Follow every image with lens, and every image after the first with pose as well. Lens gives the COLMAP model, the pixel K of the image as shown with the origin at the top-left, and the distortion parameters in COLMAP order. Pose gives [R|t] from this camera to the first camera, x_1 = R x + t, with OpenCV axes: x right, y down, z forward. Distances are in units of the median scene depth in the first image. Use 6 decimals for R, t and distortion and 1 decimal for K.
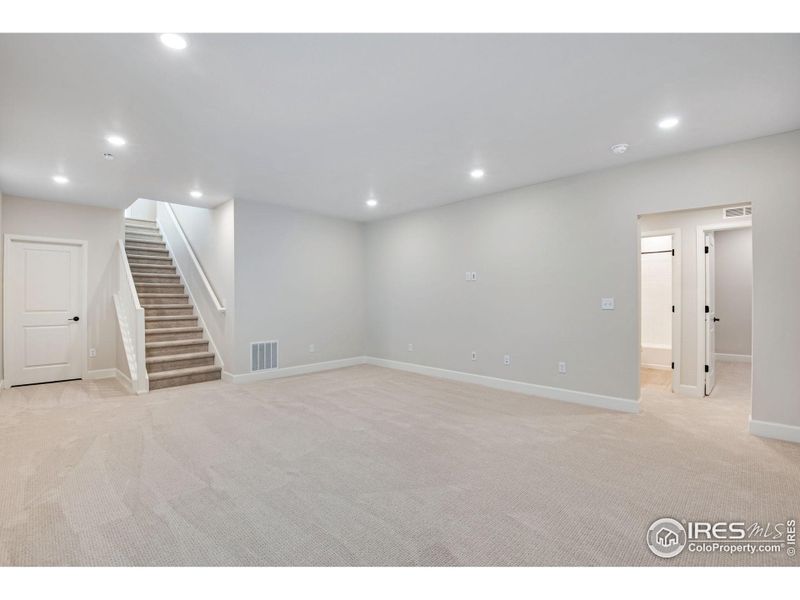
lens RADIAL K [[382.3, 0, 390.8], [0, 382.3, 301.2], [0, 0, 1]] dist [-0.019700, -0.000567]
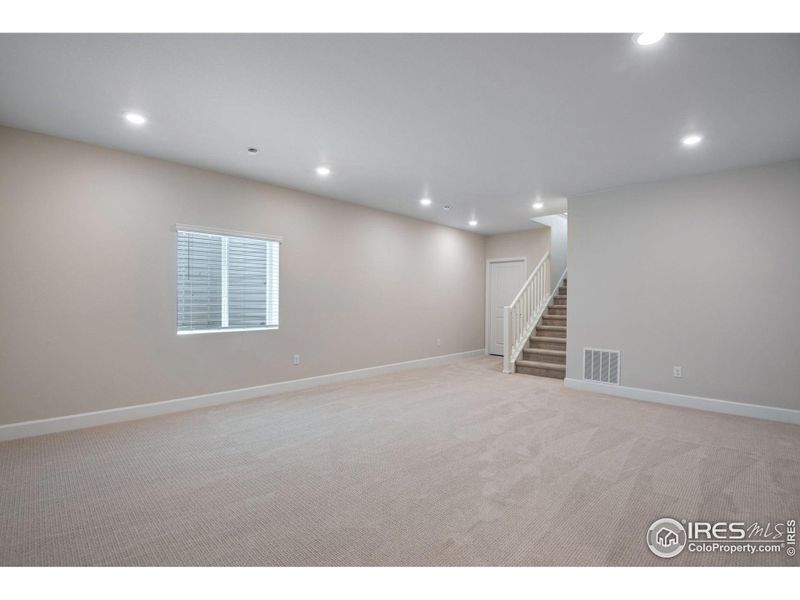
lens RADIAL K [[382.3, 0, 390.8], [0, 382.3, 301.2], [0, 0, 1]] dist [-0.019700, -0.000567]
pose [[-0.036825, 0.006120, -0.999303, 0.584175], [-0.017931, 0.999816, 0.006783, -0.001518], [0.999161, 0.018168, -0.036709, 0.579491]]
